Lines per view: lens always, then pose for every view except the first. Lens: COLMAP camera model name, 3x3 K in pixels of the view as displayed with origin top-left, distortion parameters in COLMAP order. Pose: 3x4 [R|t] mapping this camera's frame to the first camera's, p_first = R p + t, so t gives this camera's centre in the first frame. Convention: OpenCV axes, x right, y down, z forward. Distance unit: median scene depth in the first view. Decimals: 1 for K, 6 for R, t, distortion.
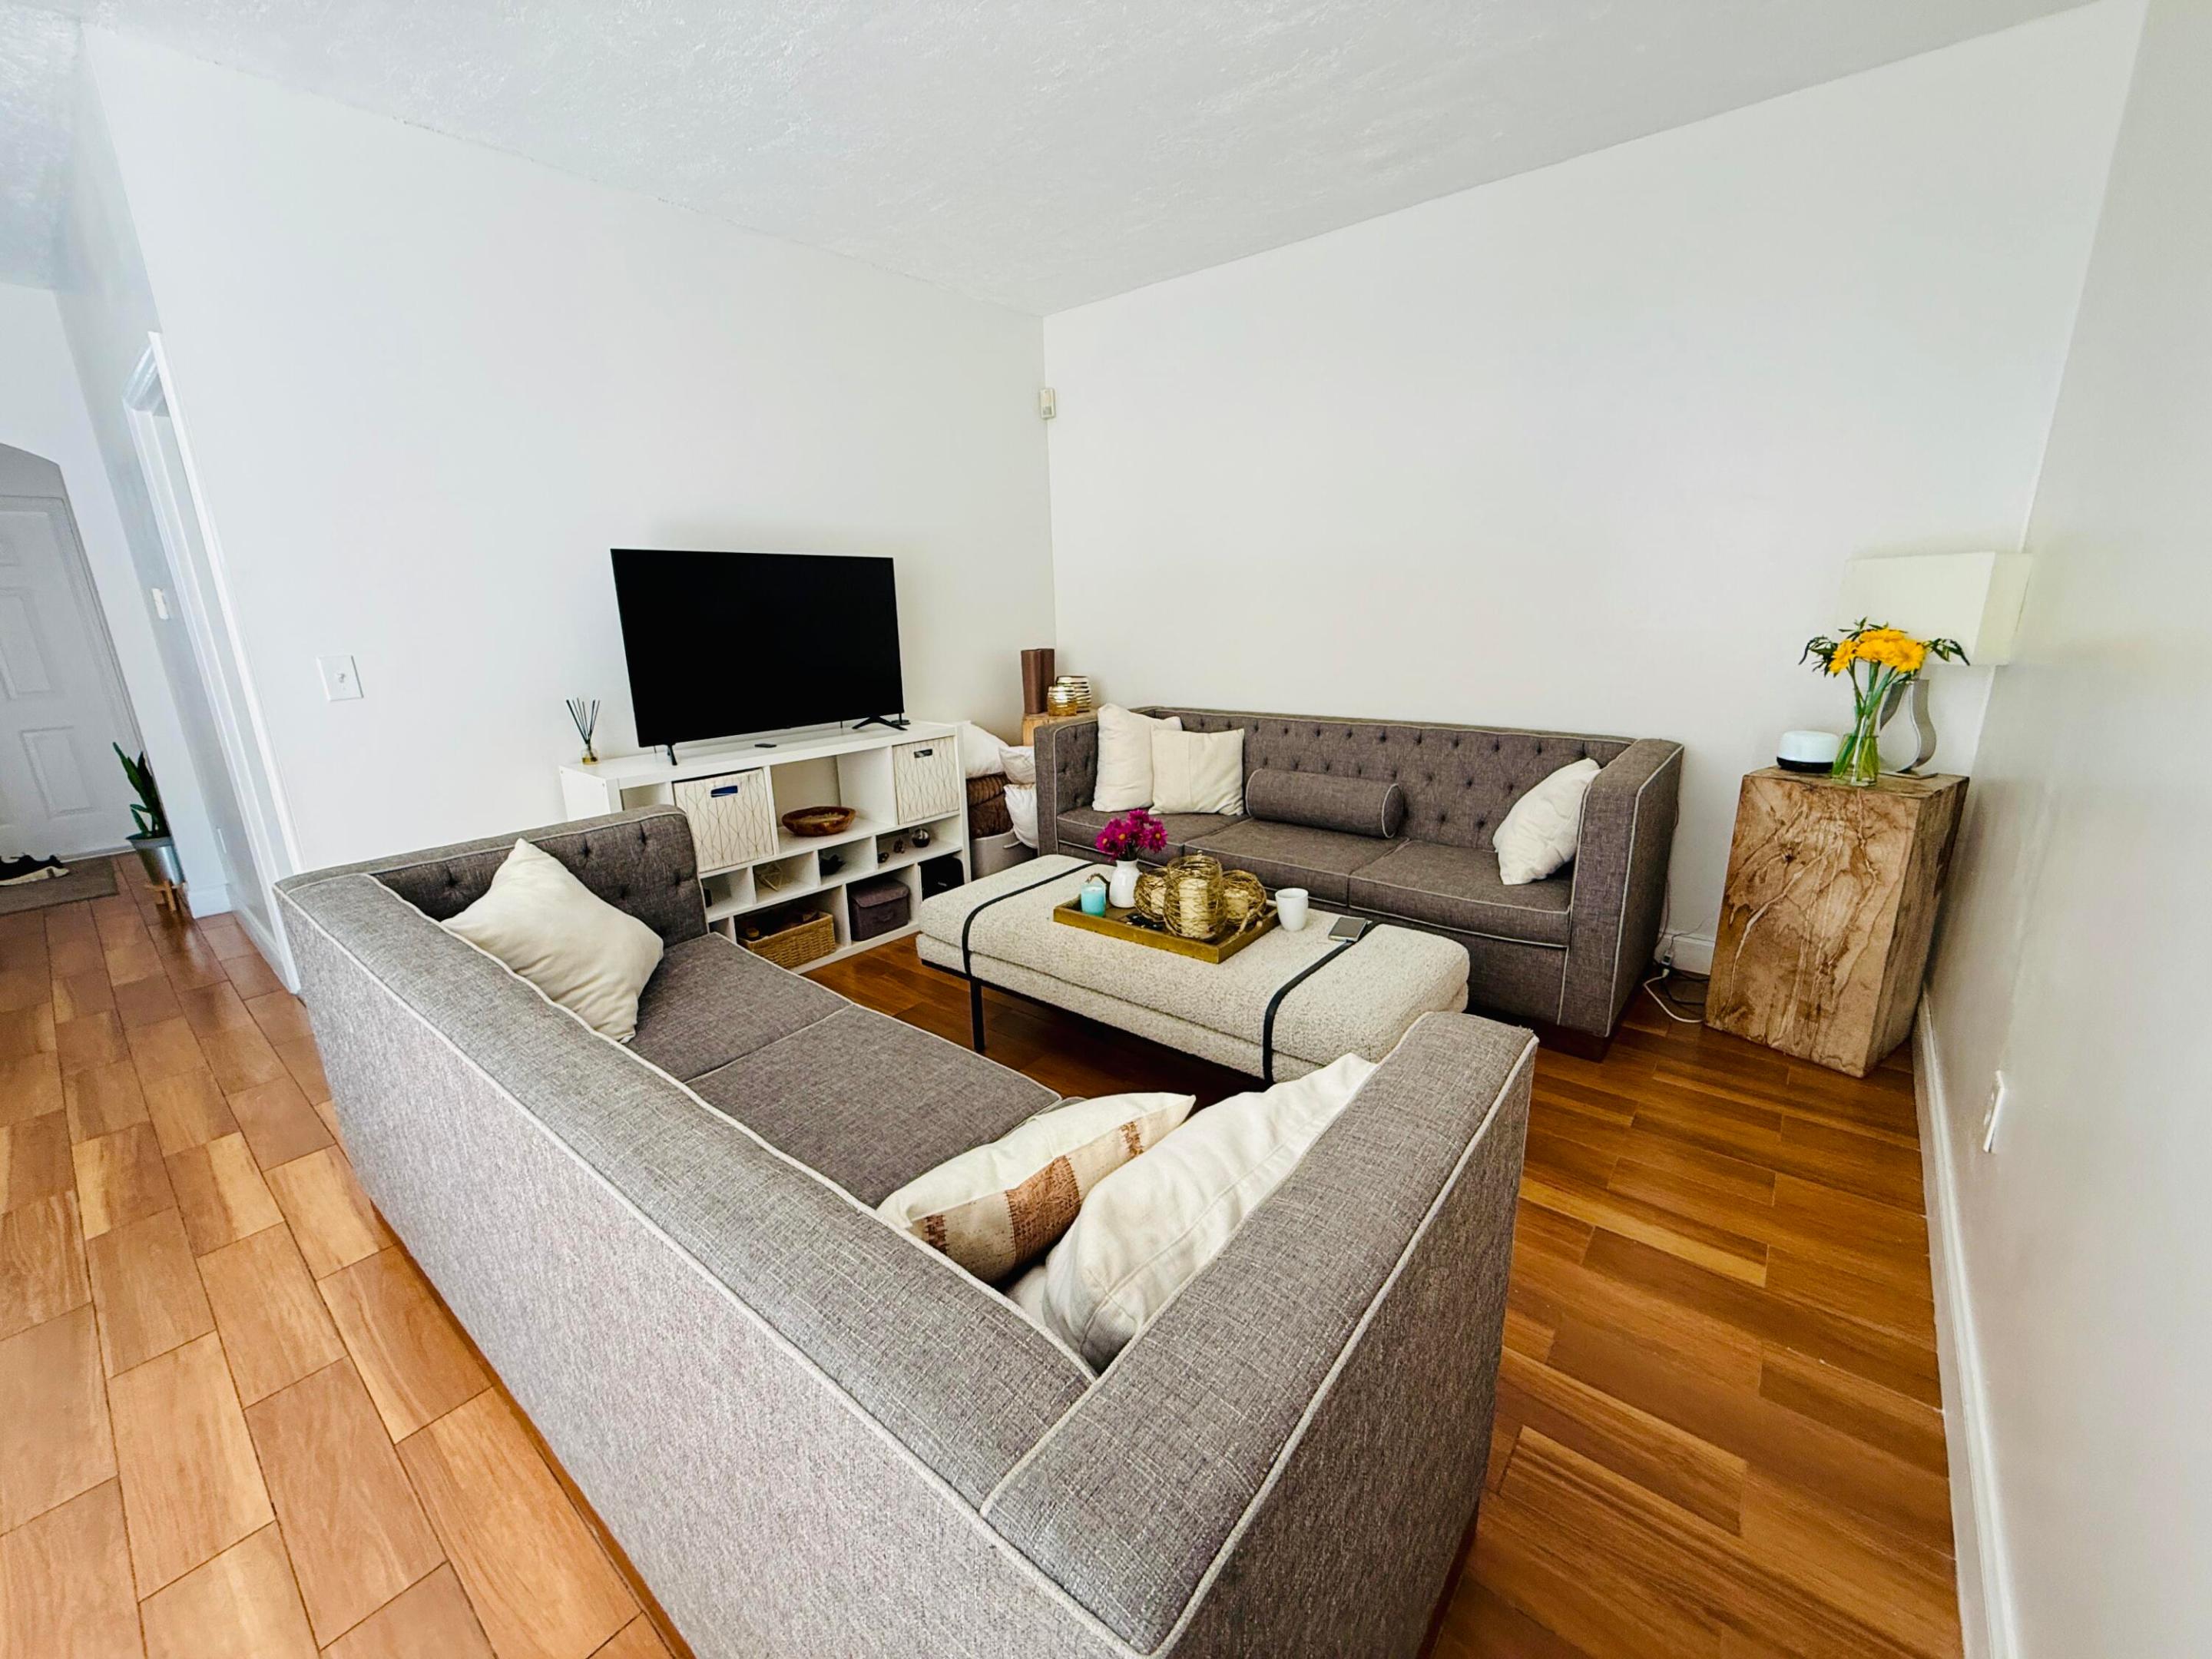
lens RADIAL K [[879.1, 0, 1098.4], [0, 879.1, 825.6], [0, 0, 1]] dist [-0.000311, 0.000196]
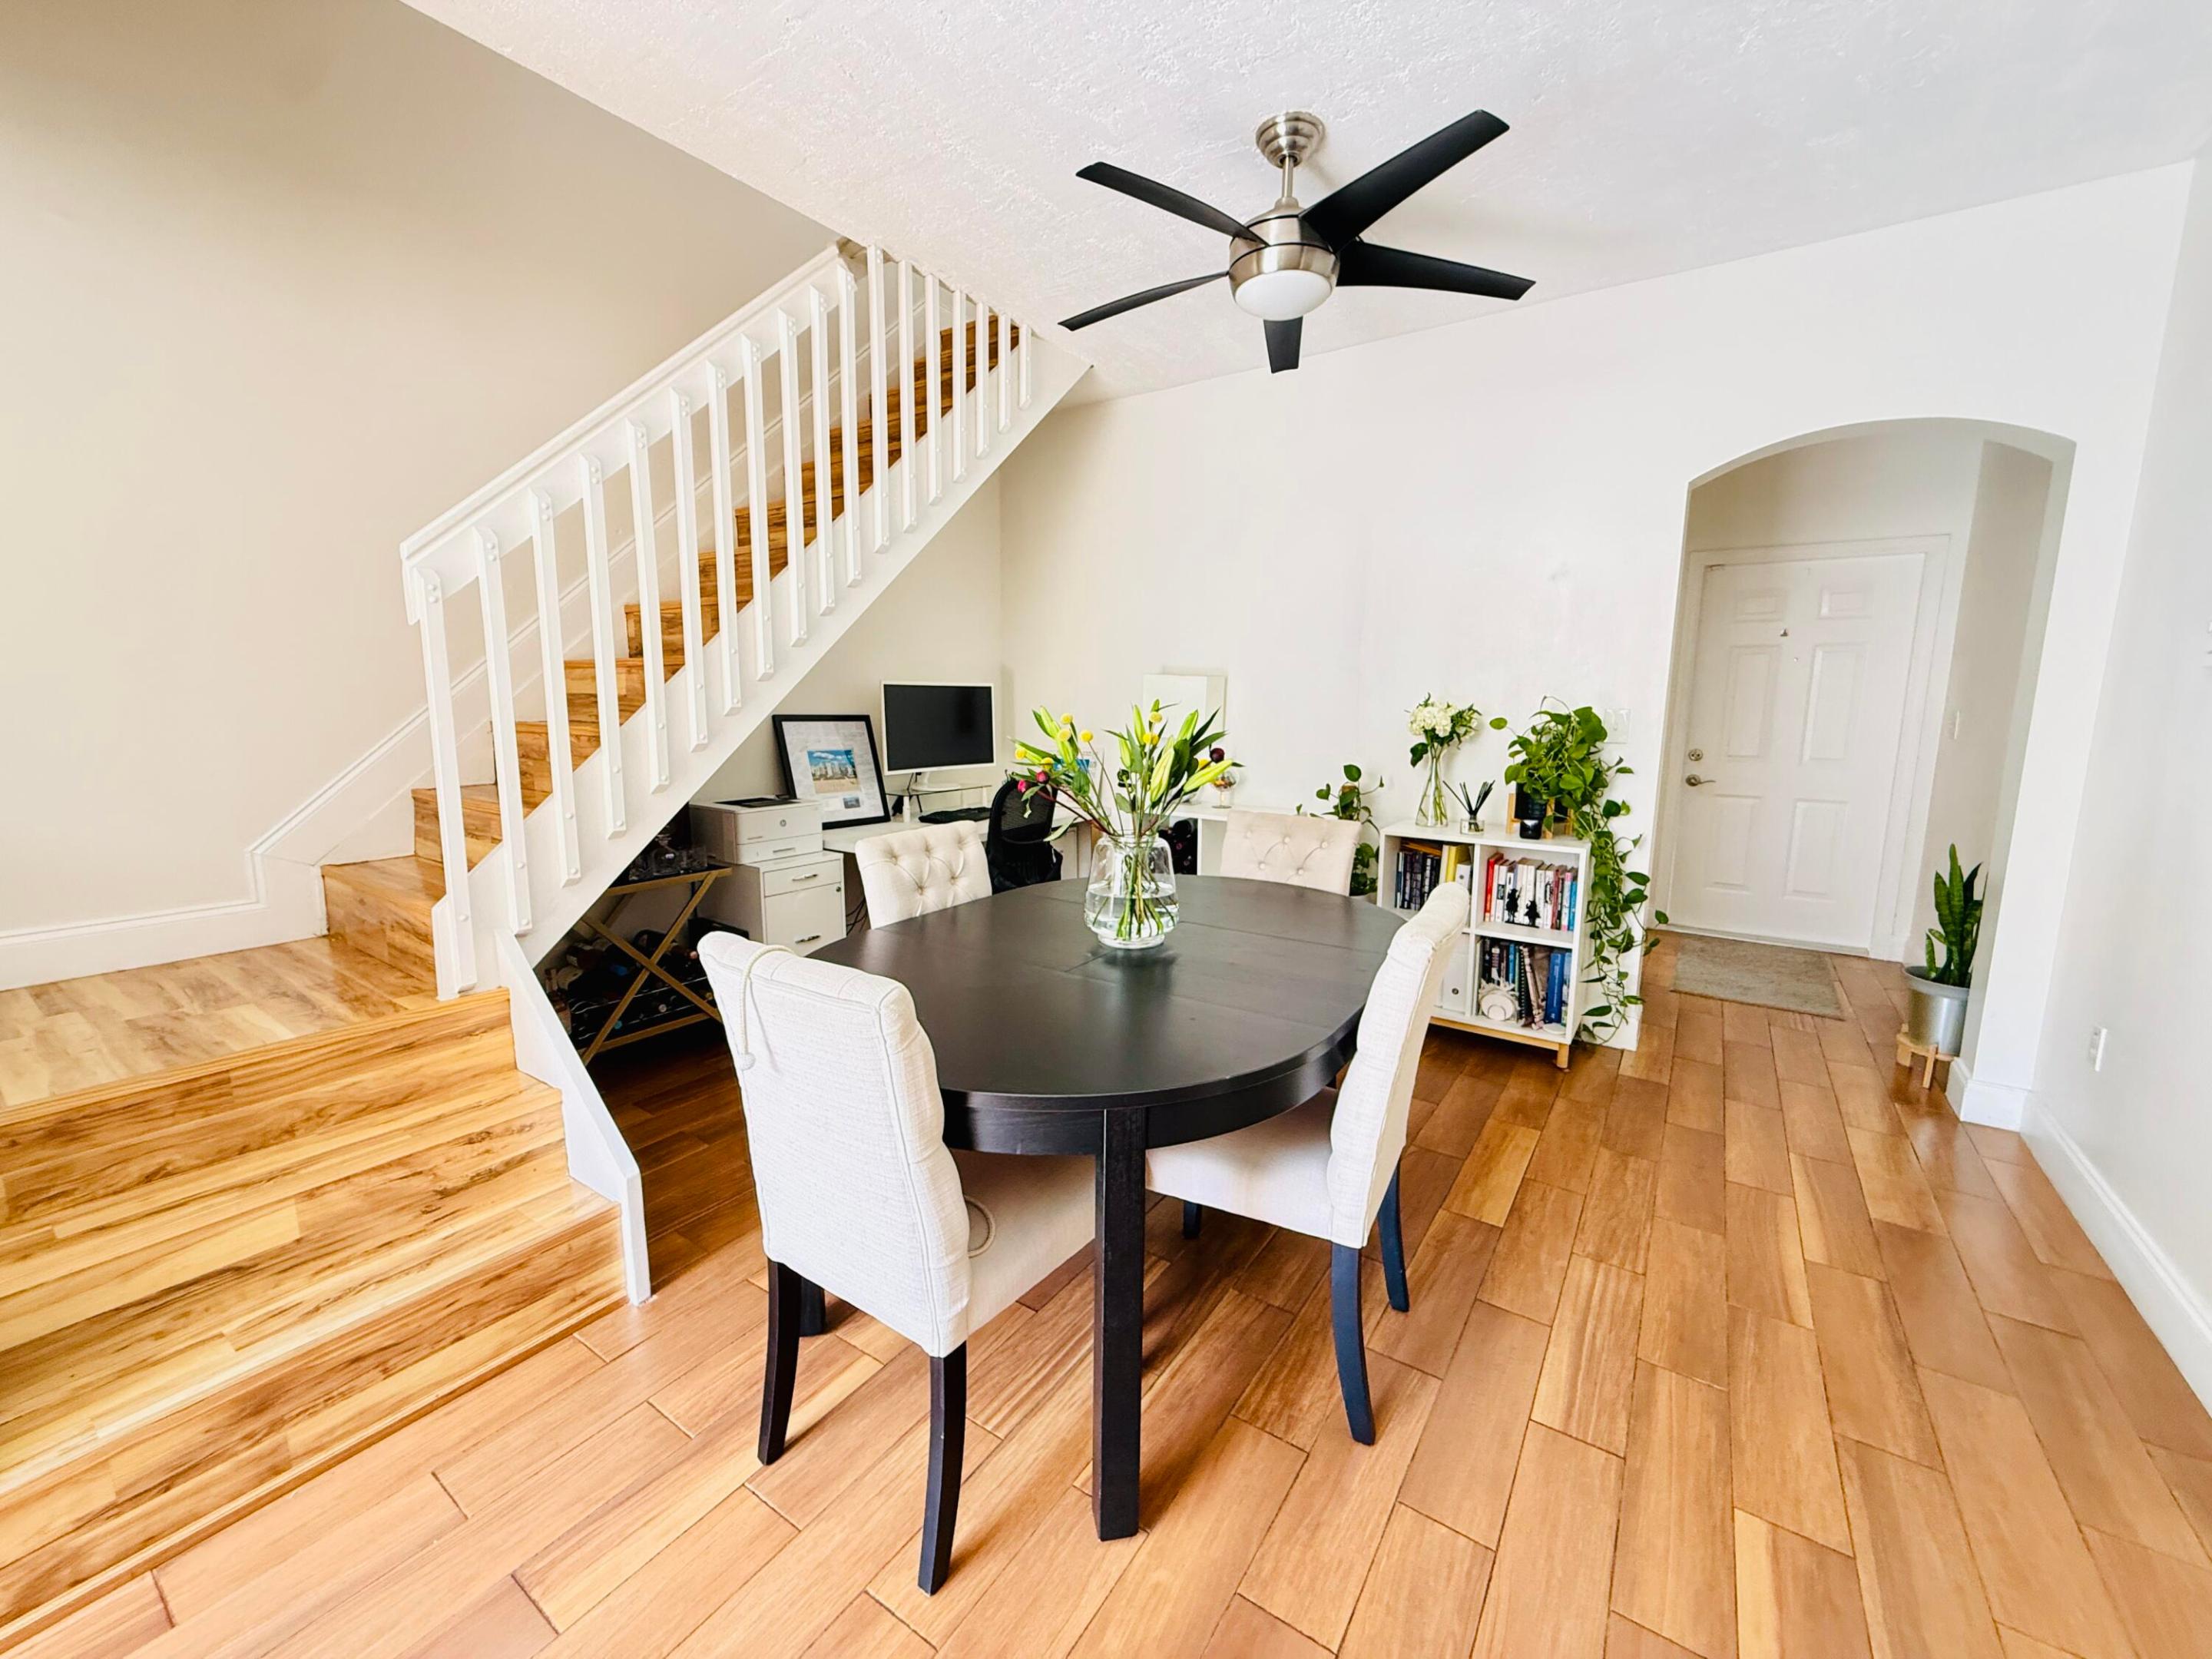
lens RADIAL K [[879.1, 0, 1098.4], [0, 879.1, 825.6], [0, 0, 1]] dist [-0.000311, 0.000196]
pose [[0.082314, 0.178698, -0.980455, -0.469135], [-0.256025, 0.954568, 0.152486, -0.039685], [0.963159, 0.238469, 0.124325, 0.236416]]
